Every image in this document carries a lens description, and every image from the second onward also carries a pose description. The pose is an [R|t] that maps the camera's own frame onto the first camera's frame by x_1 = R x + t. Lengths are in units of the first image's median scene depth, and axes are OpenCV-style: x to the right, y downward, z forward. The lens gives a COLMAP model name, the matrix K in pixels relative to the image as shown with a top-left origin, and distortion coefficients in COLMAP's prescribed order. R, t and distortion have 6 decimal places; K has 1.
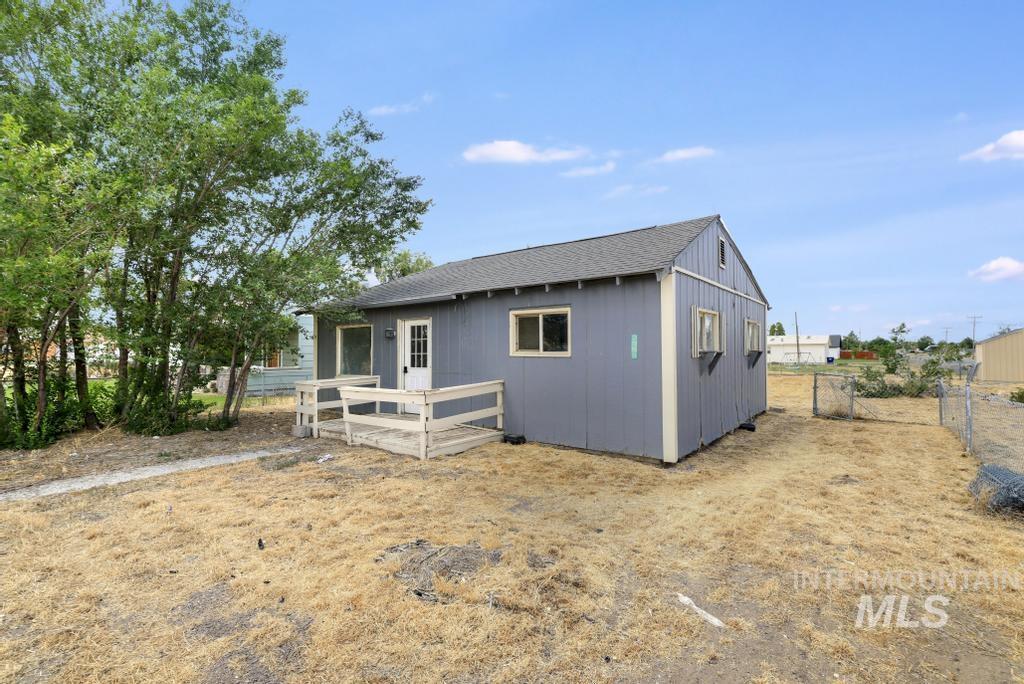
lens RADIAL K [[448.4, 0, 519.8], [0, 448.4, 348.1], [0, 0, 1]] dist [0.008571, -0.000264]
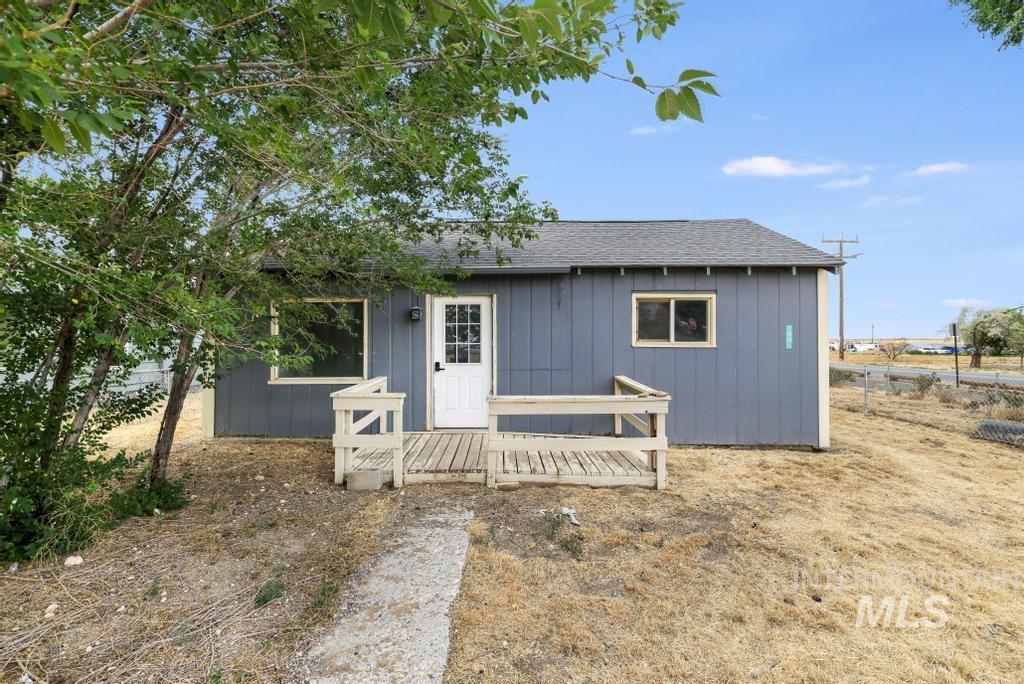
lens RADIAL K [[448.4, 0, 511.5], [0, 448.4, 334.1], [0, 0, 1]] dist [0.008571, -0.000264]
pose [[0.808668, 0.012242, 0.588139, -0.701461], [-0.008588, 0.999923, -0.009006, 0.003509], [-0.588203, 0.002232, 0.808710, 0.451573]]
